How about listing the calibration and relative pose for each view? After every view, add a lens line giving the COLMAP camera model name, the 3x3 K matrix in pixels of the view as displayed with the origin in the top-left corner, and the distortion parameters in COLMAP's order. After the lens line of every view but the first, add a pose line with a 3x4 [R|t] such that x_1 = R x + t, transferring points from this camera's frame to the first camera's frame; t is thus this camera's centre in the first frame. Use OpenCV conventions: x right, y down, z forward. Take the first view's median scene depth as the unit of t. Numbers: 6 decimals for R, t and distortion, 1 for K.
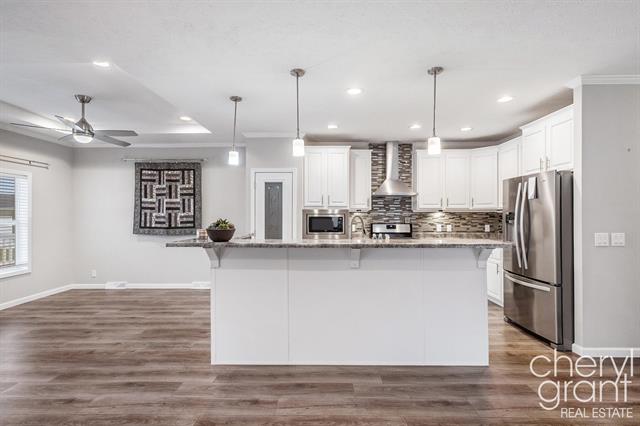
lens RADIAL K [[323.2, 0, 317.1], [0, 323.2, 204.9], [0, 0, 1]] dist [0.000968, -0.002821]
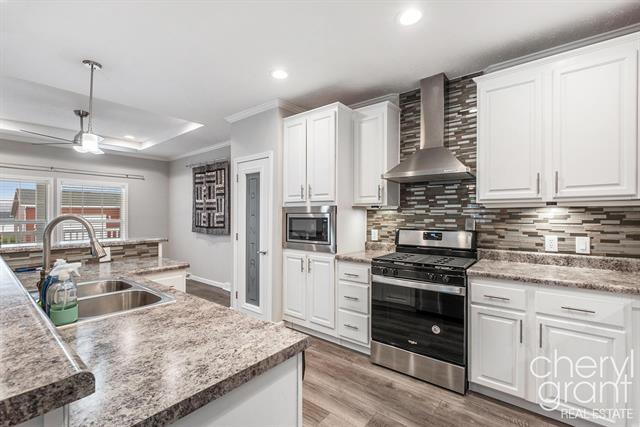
lens RADIAL K [[279.1, 0, 315.9], [0, 279.1, 214.0], [0, 0, 1]] dist [-0.002979, -0.000355]
pose [[0.780563, -0.004266, -0.625062, 0.370004], [0.022955, 0.999498, 0.021843, 0.016242], [0.624655, -0.031398, 0.780269, 0.511067]]
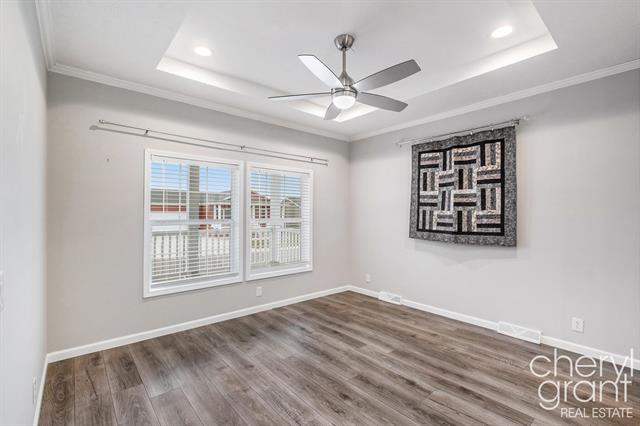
lens RADIAL K [[279.1, 0, 302.7], [0, 279.1, 221.2], [0, 0, 1]] dist [-0.002979, -0.000355]
pose [[0.643151, 0.024992, -0.765332, -0.218639], [0.012909, 0.998971, 0.043470, 0.016855], [0.765631, -0.037837, 0.642167, 0.370565]]
